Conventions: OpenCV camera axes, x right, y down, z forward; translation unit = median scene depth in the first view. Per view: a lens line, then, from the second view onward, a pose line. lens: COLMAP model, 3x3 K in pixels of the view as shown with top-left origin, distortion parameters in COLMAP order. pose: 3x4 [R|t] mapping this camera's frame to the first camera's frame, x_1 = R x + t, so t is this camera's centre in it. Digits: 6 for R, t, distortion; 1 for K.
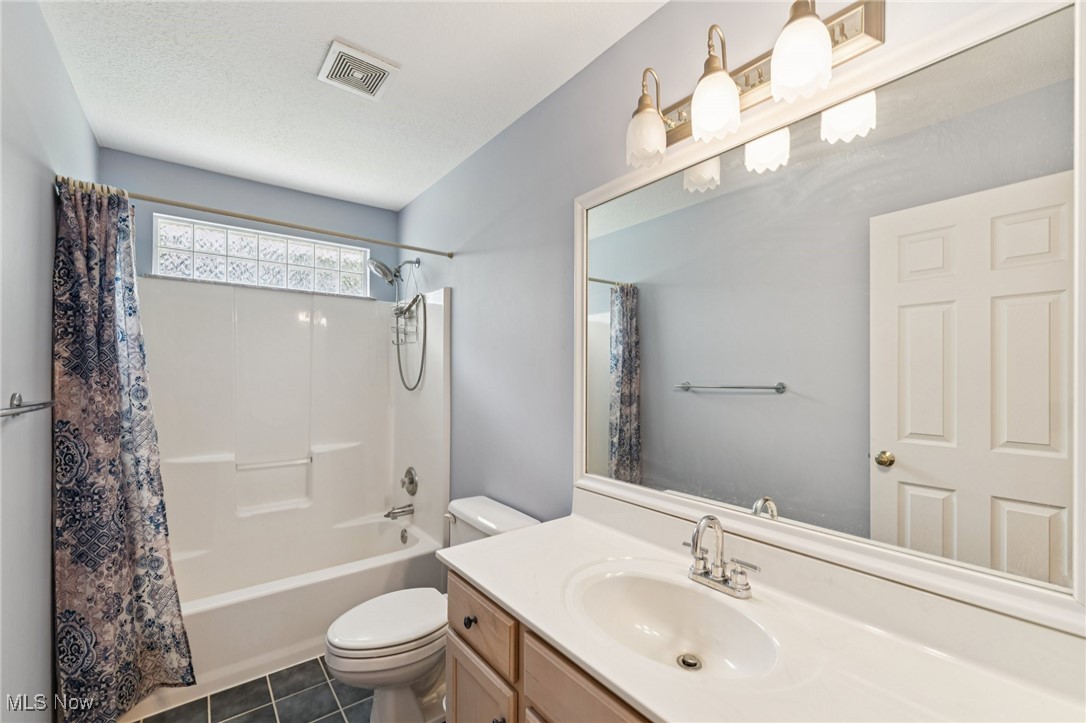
lens RADIAL K [[447.4, 0, 551.9], [0, 447.4, 366.7], [0, 0, 1]] dist [0.002794, -0.000710]
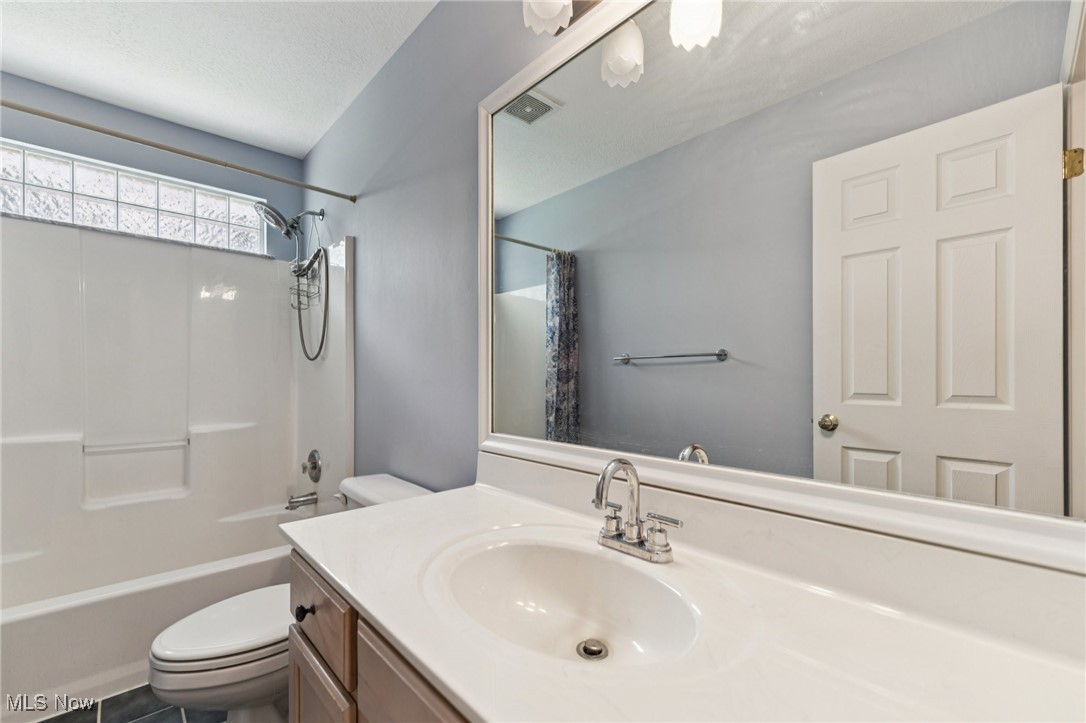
lens RADIAL K [[447.4, 0, 550.1], [0, 447.4, 370.1], [0, 0, 1]] dist [0.002794, -0.000710]
pose [[0.995926, -0.000869, 0.090174, 0.092591], [0.000811, 0.999999, 0.000684, 0.102695], [-0.090175, -0.000608, 0.995926, 0.137953]]
